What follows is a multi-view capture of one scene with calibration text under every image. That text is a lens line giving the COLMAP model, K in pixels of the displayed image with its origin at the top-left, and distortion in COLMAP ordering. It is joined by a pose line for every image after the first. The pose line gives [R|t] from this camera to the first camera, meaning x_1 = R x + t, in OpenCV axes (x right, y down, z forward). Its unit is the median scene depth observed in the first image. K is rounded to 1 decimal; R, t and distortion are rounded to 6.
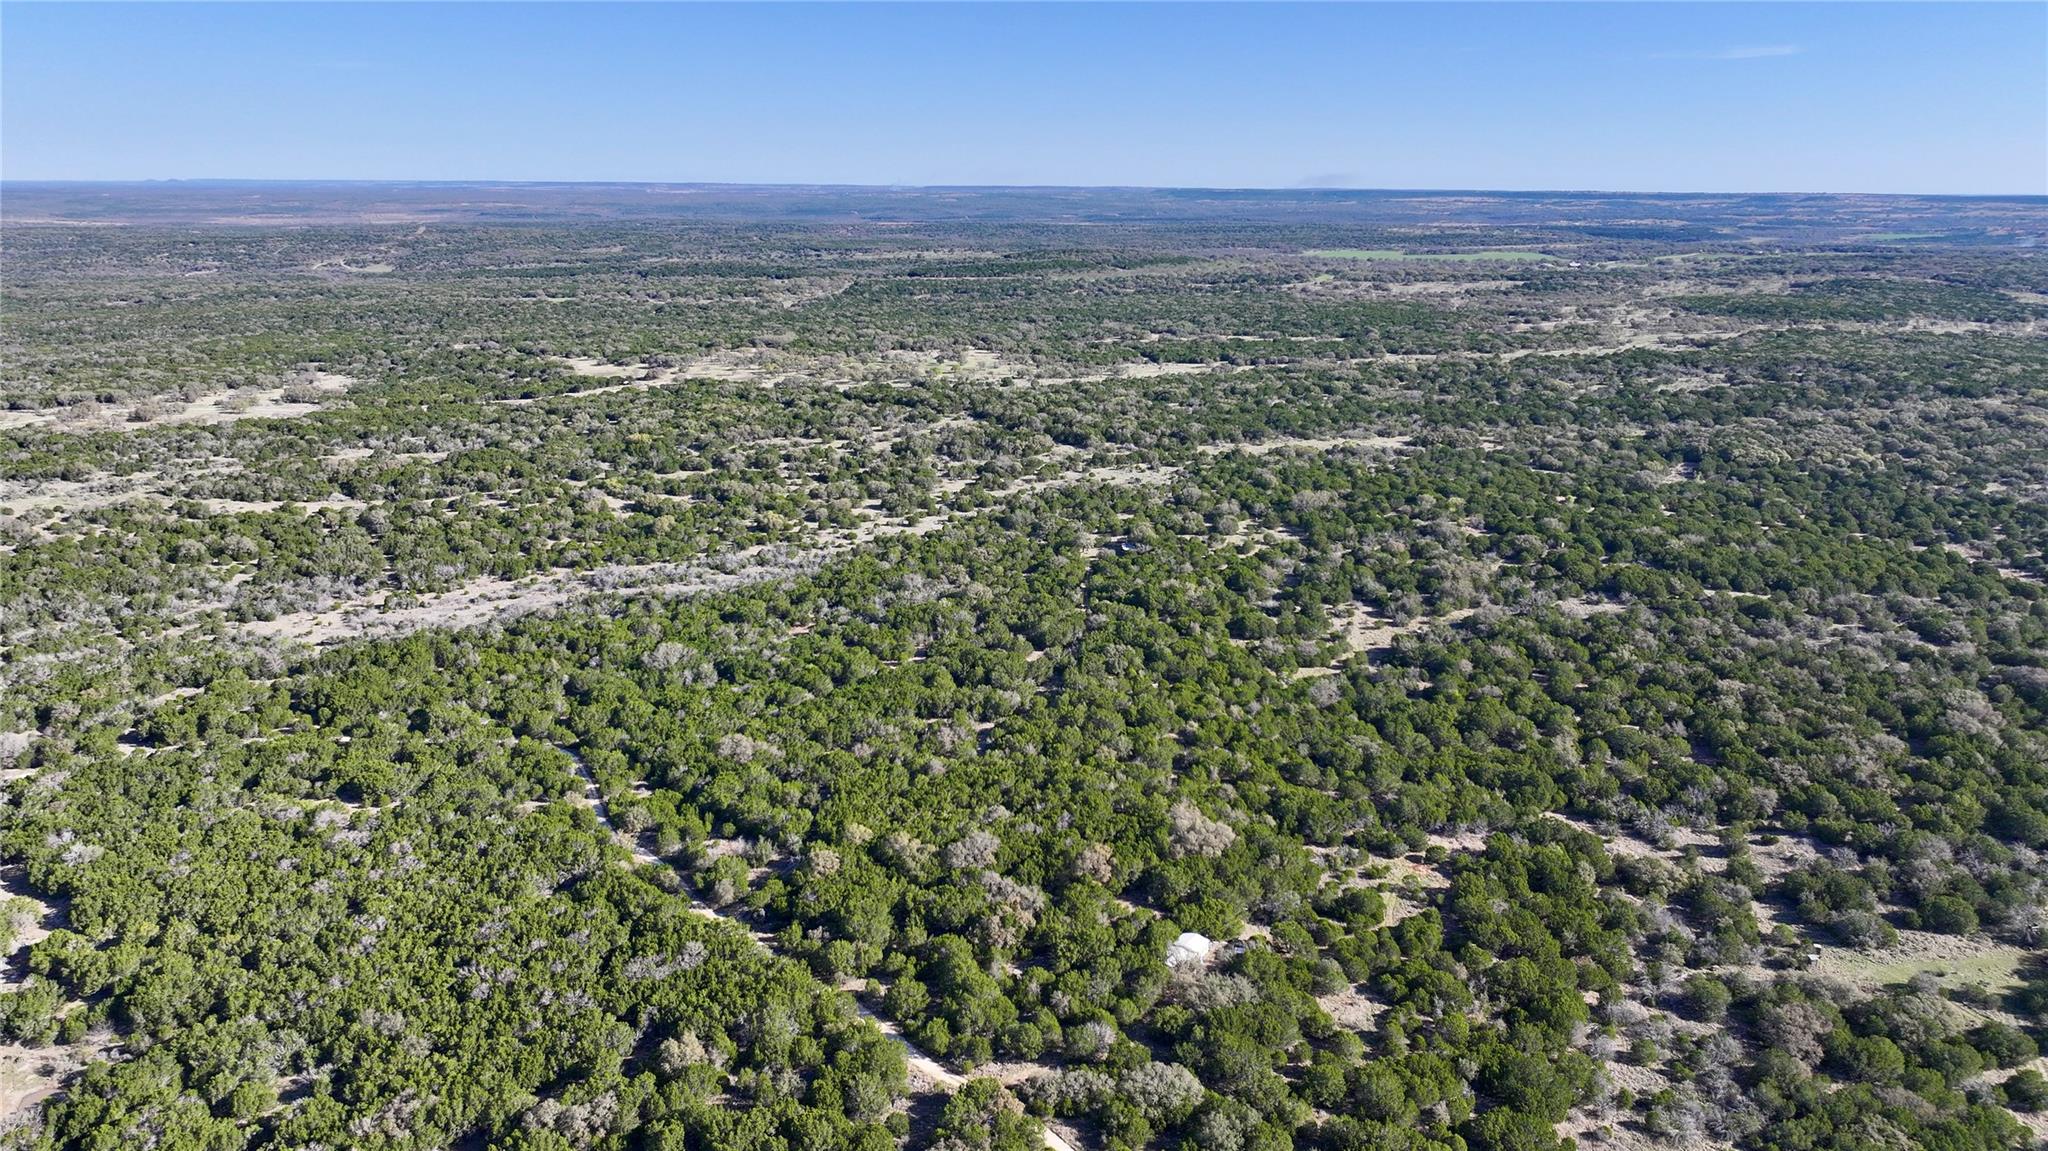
lens RADIAL K [[1444.4, 0, 1020.1], [0, 1444.4, 574.9], [0, 0, 1]] dist [0.006500, 0.005342]
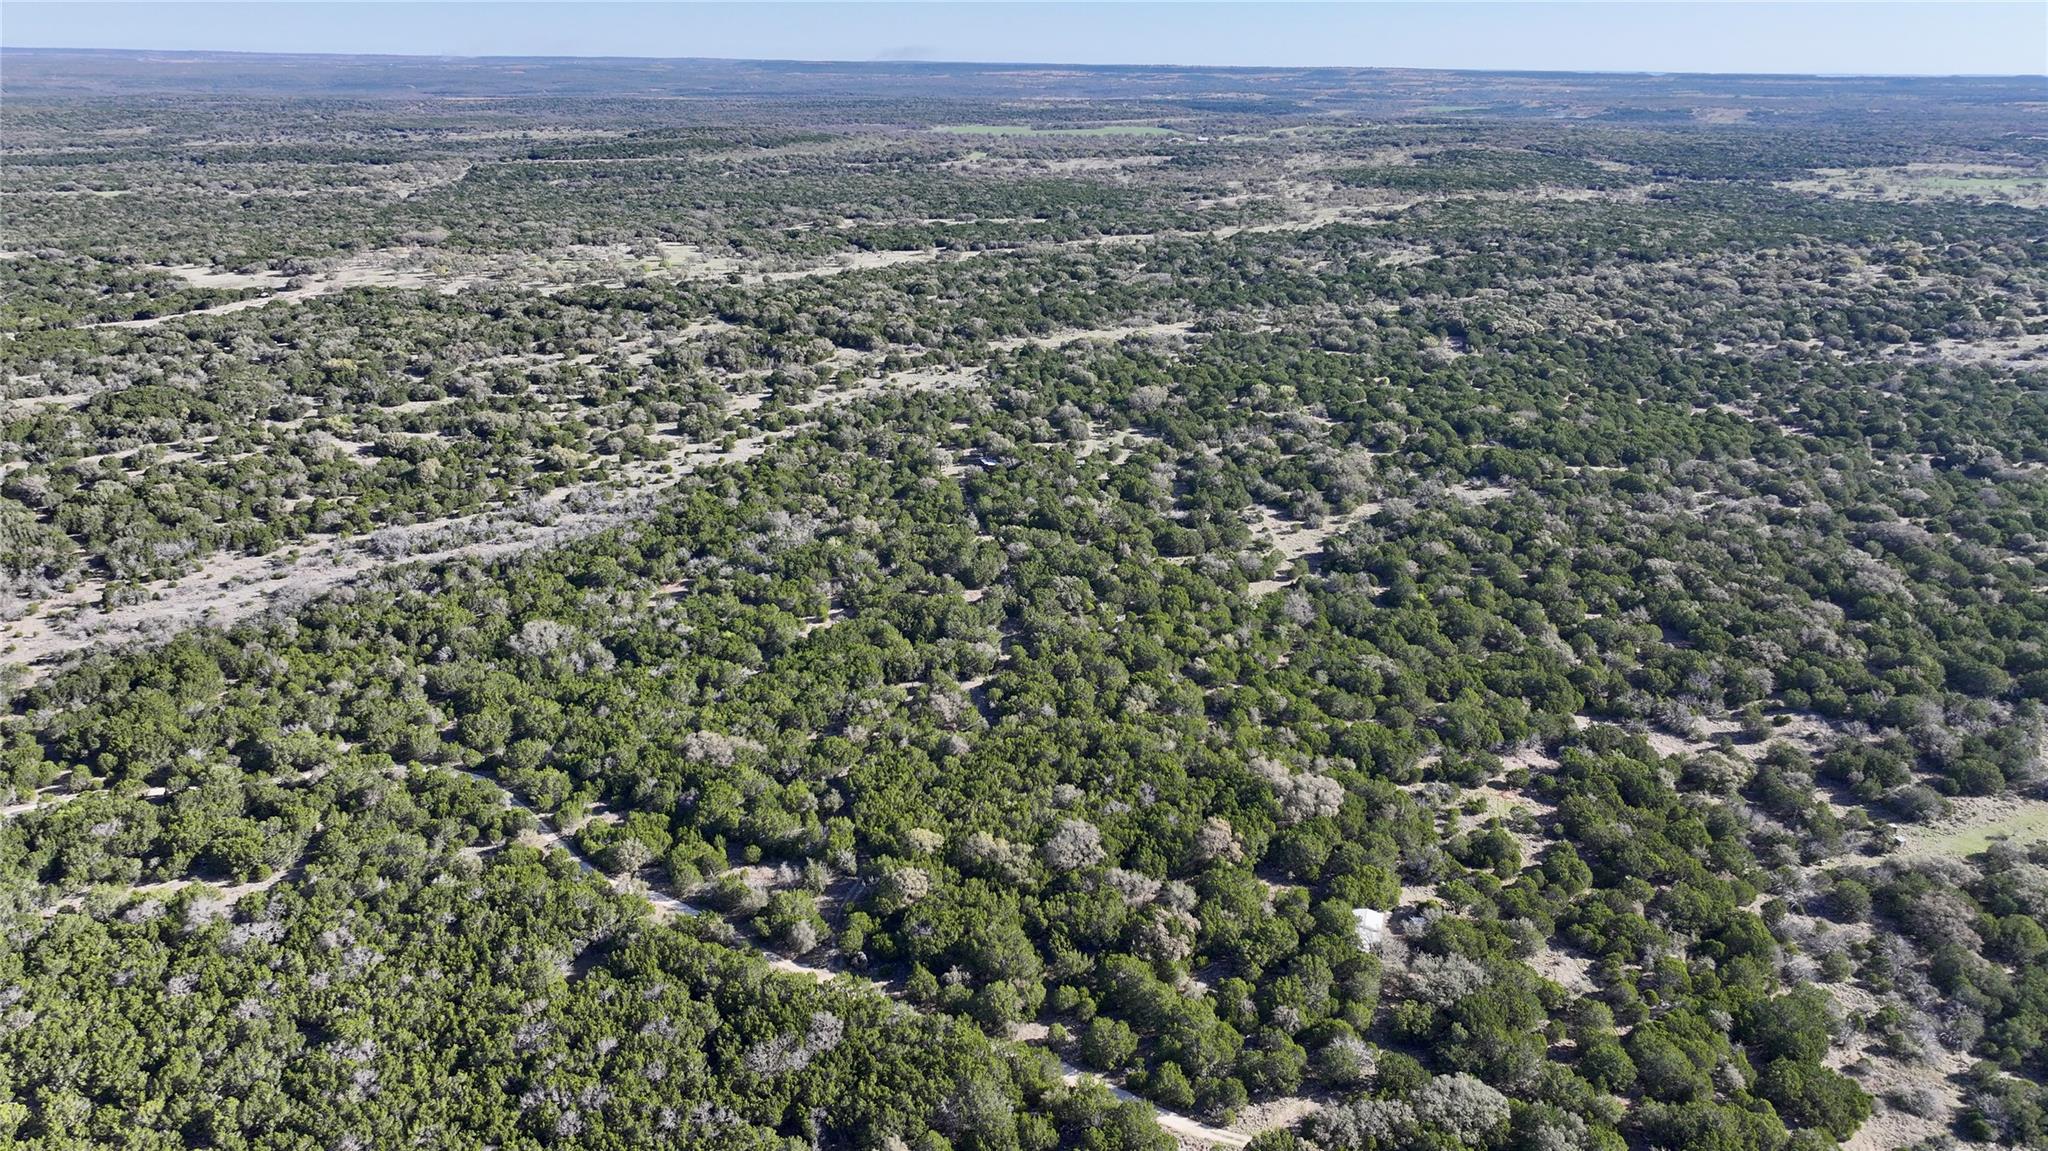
lens RADIAL K [[1444.4, 0, 1026.6], [0, 1444.4, 574.4], [0, 0, 1]] dist [0.006500, 0.005342]
pose [[0.960607, -0.090228, 0.262857, -0.180655], [0.068912, 0.993624, 0.089233, -0.033421], [-0.269232, -0.067603, 0.960700, 0.119034]]
